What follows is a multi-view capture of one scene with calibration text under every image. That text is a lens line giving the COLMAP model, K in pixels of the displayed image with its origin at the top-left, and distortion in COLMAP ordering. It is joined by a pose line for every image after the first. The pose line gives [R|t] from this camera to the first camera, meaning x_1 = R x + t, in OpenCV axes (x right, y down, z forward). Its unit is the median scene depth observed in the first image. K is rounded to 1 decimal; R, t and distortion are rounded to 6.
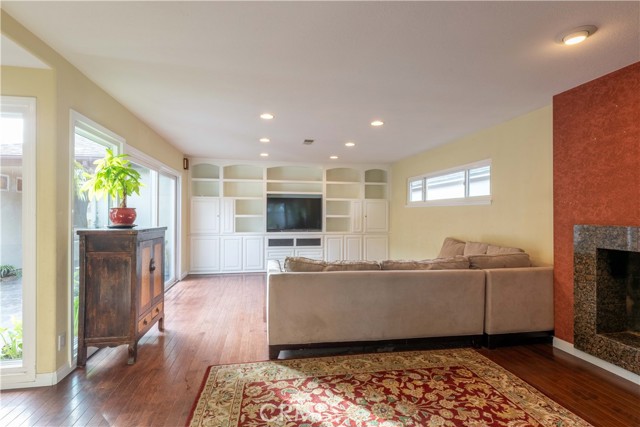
lens RADIAL K [[304.9, 0, 316.6], [0, 304.9, 214.1], [0, 0, 1]] dist [0.004442, -0.000587]
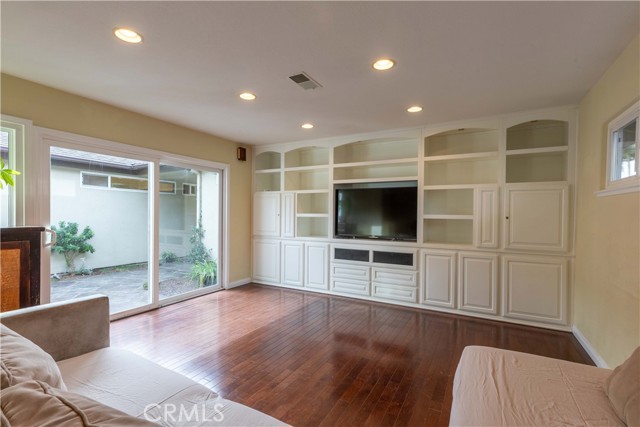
lens RADIAL K [[304.9, 0, 313.9], [0, 304.9, 217.3], [0, 0, 1]] dist [0.004442, -0.000587]
pose [[0.766003, 0.011421, -0.642736, 0.580860], [-0.005142, 0.999919, 0.011640, 0.006153], [0.642817, -0.005612, 0.766000, 0.985754]]
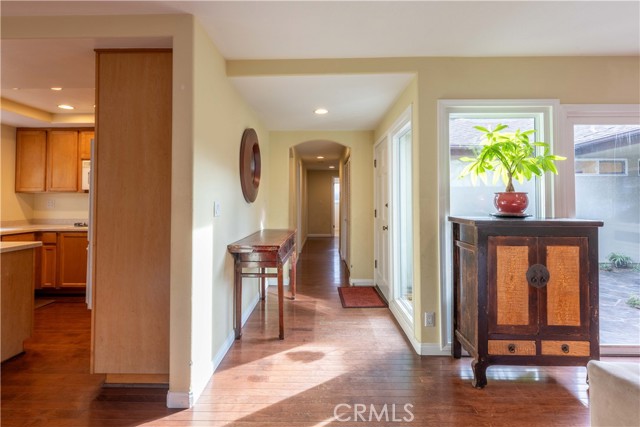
lens RADIAL K [[304.9, 0, 320.1], [0, 304.9, 193.0], [0, 0, 1]] dist [0.004442, -0.000587]
pose [[-0.204765, -0.026130, -0.978462, 0.241980], [-0.000126, 0.999644, -0.026669, 0.002598], [0.978811, -0.005338, -0.204696, 0.672838]]
